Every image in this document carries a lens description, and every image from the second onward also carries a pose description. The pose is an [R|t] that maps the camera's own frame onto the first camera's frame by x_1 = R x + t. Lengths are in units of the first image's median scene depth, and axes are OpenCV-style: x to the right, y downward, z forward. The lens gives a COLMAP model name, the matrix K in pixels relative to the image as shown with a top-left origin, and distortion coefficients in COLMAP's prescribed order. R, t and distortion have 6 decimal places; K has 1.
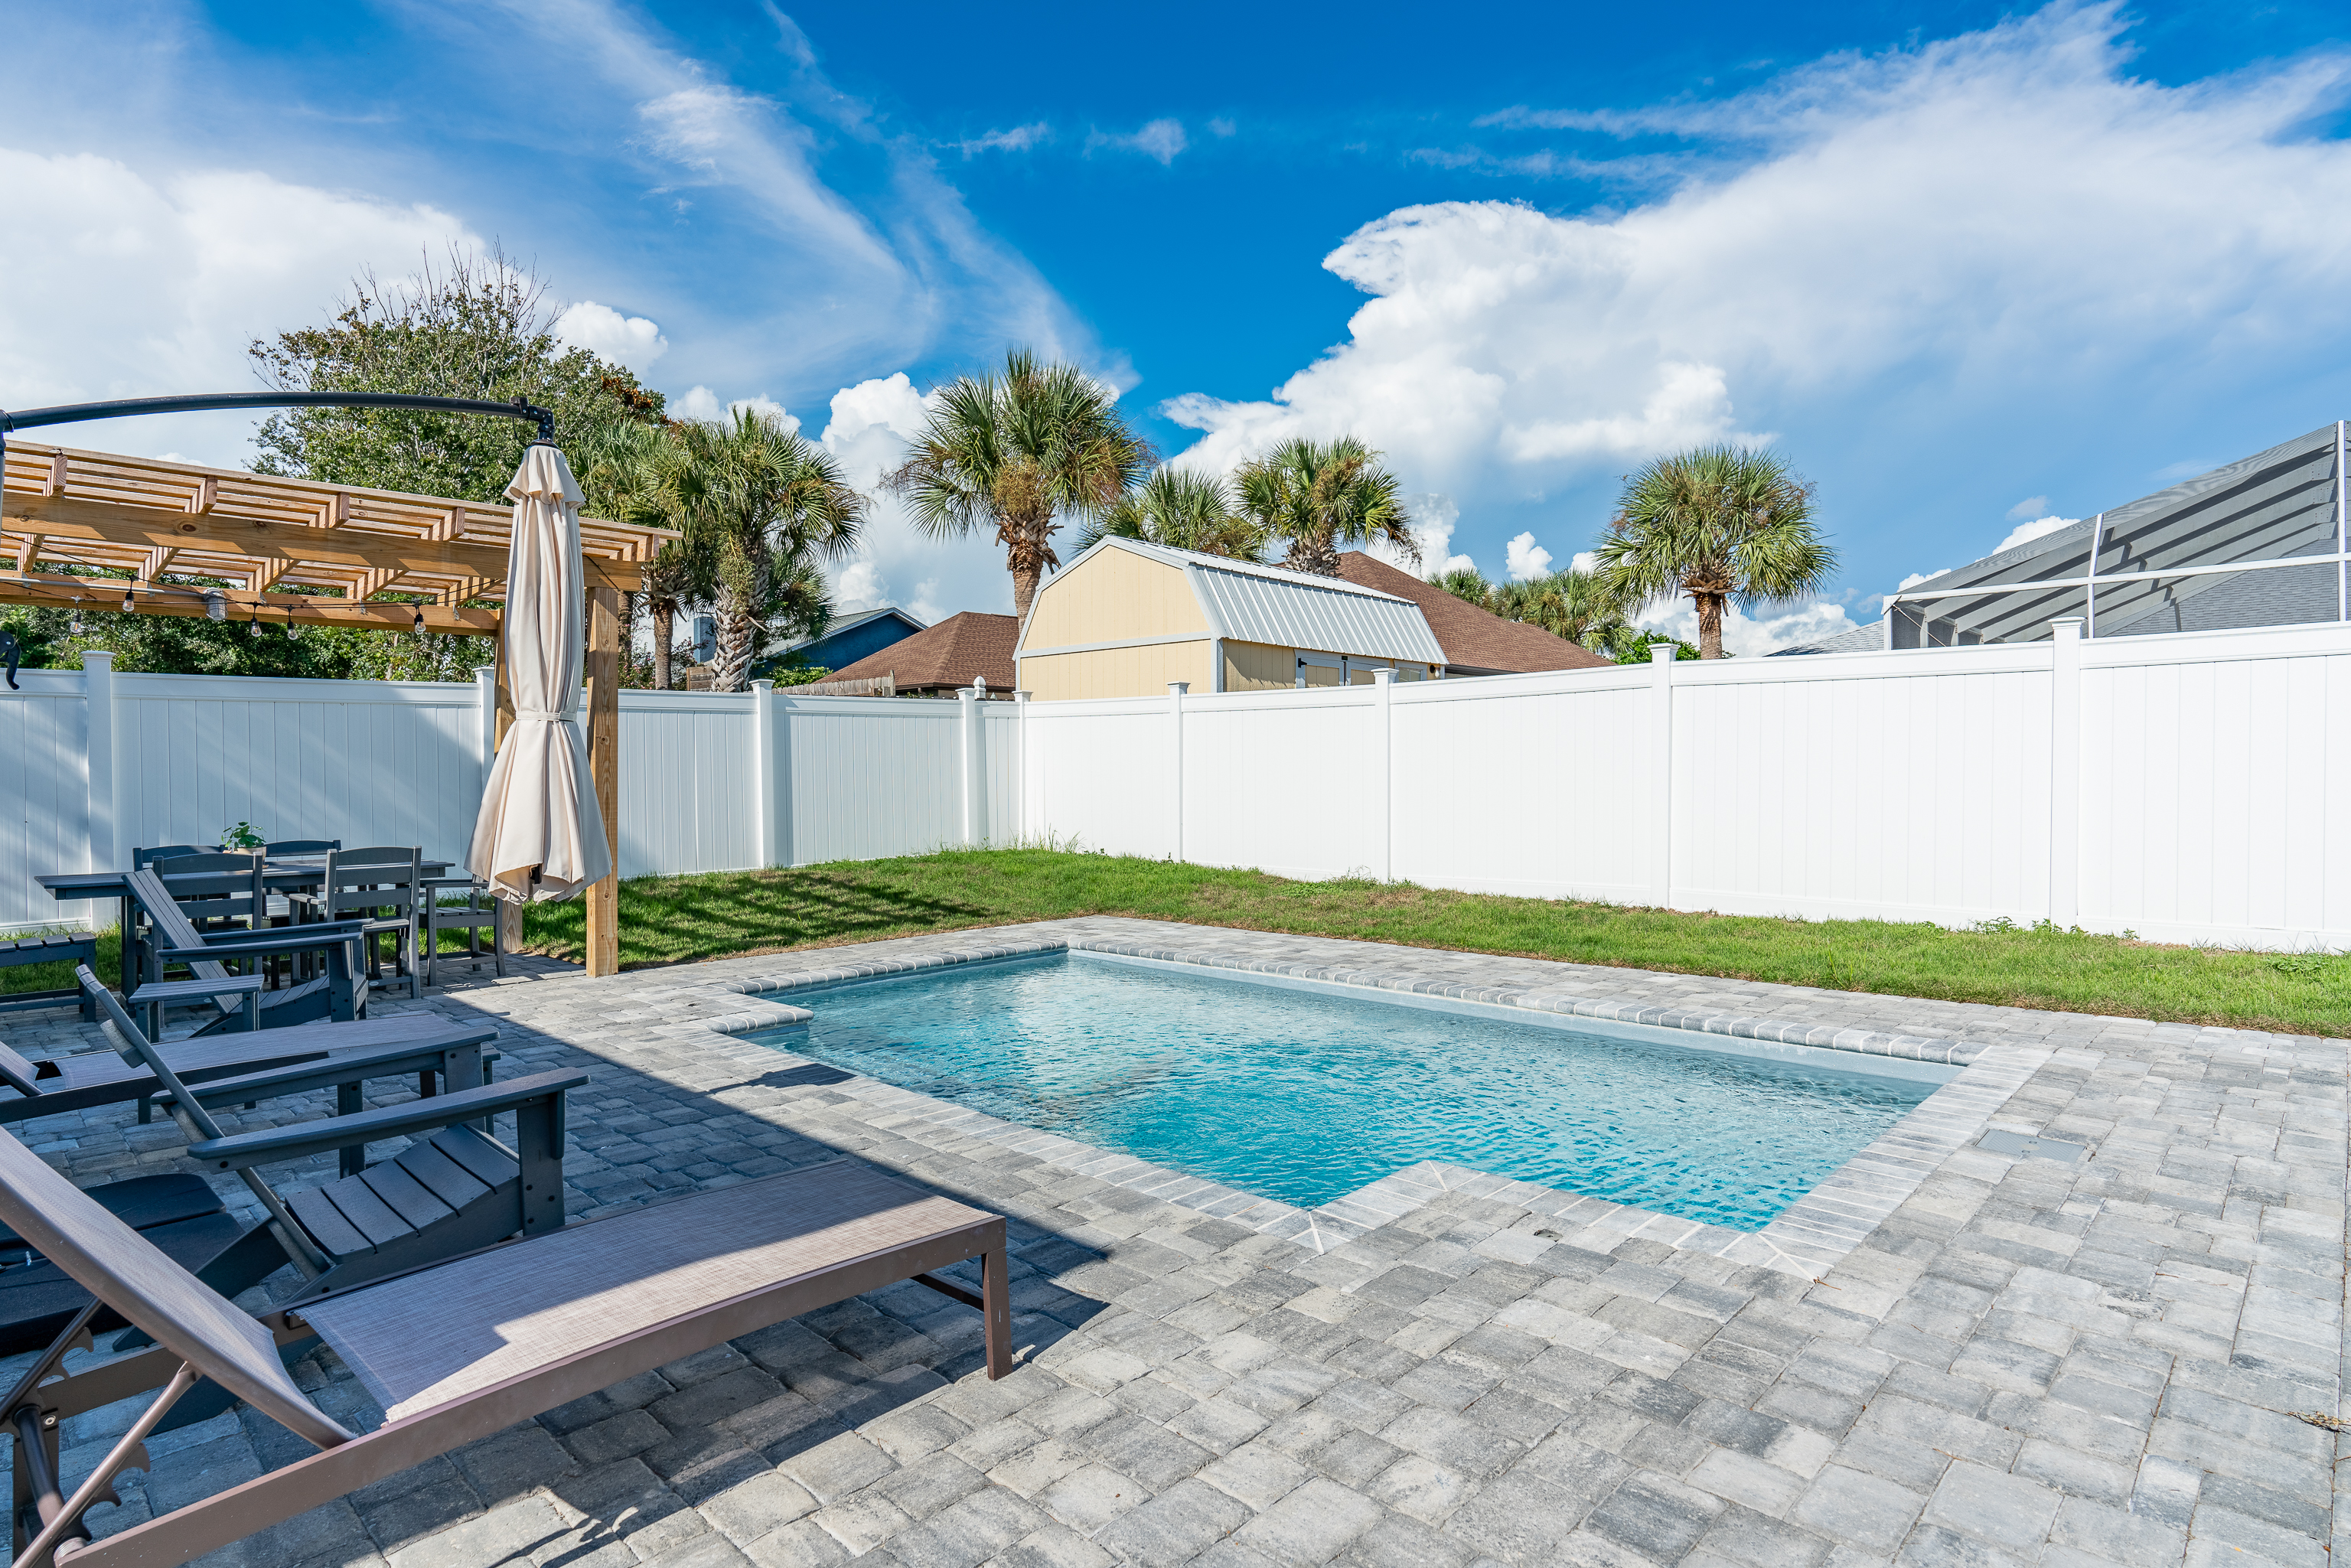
lens RADIAL K [[1228.7, 0, 1174.2], [0, 1228.7, 780.0], [0, 0, 1]] dist [-0.000820, -0.000124]
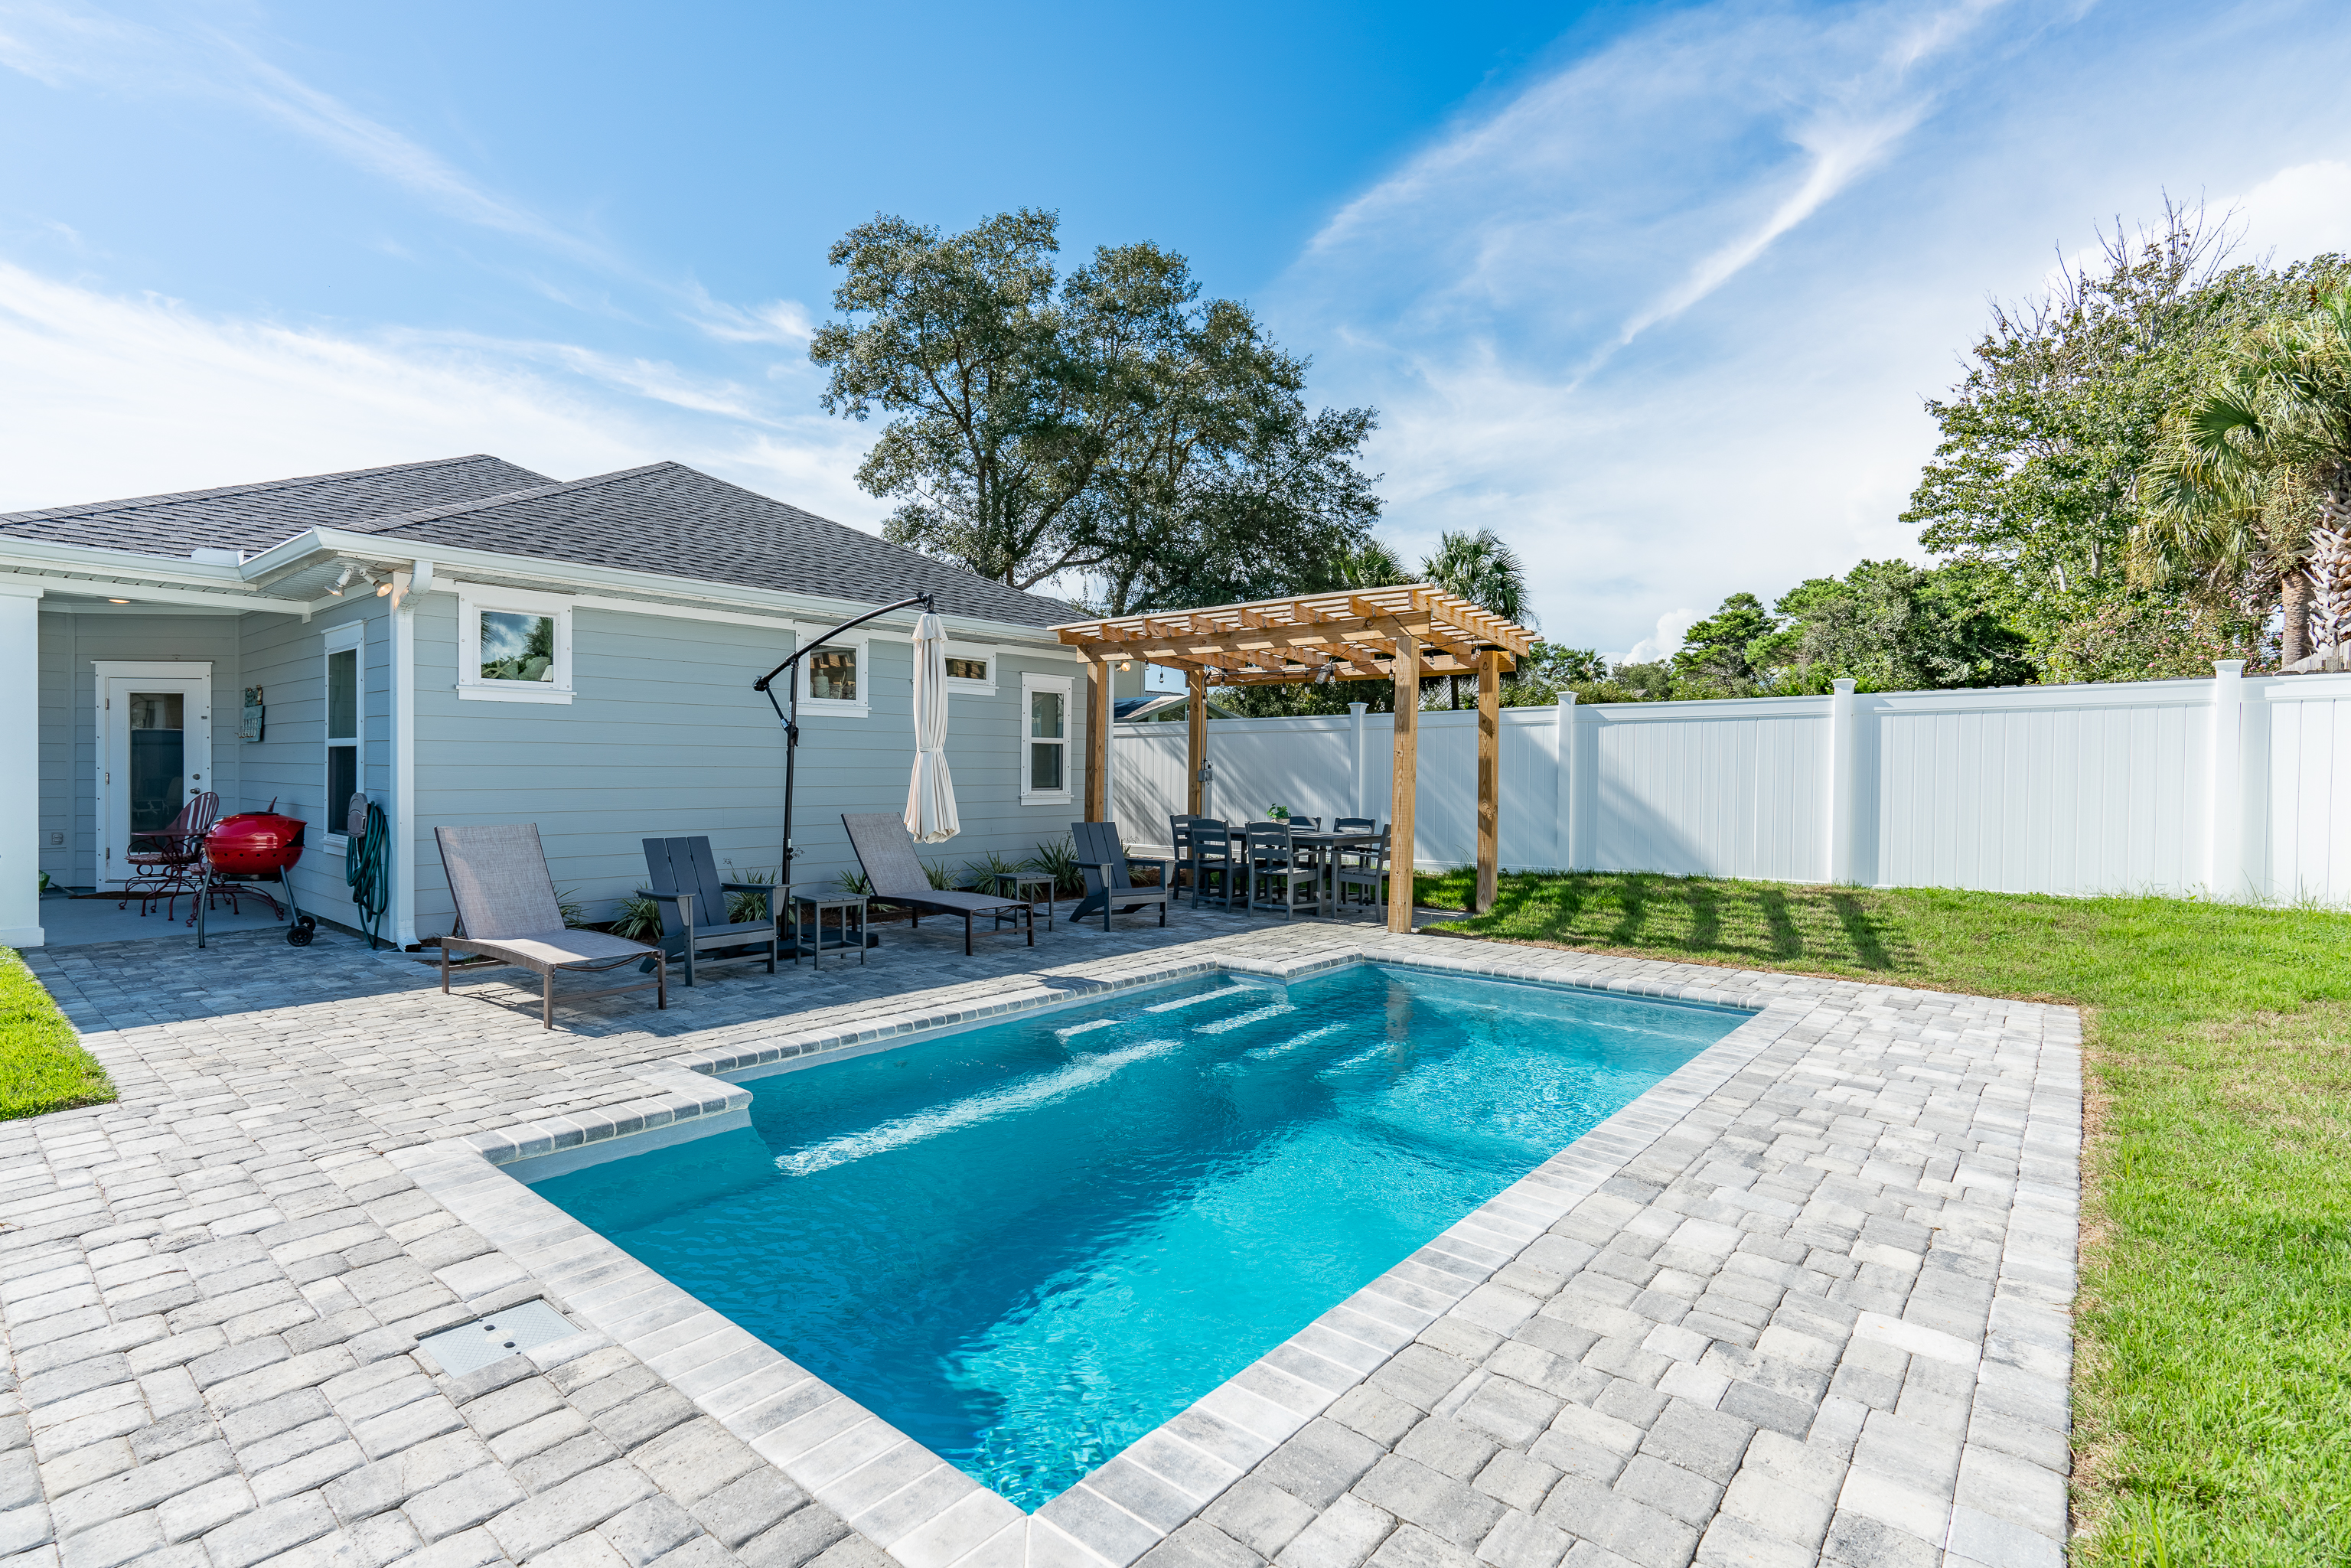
lens RADIAL K [[1093.3, 0, 1169.6], [0, 1093.3, 776.4], [0, 0, 1]] dist [-0.017276, -0.000296]
pose [[0.076601, 0.015163, -0.996947, 0.618195], [-0.013173, 0.999812, 0.014194, -0.019278], [0.996975, 0.012046, 0.076786, 0.611786]]
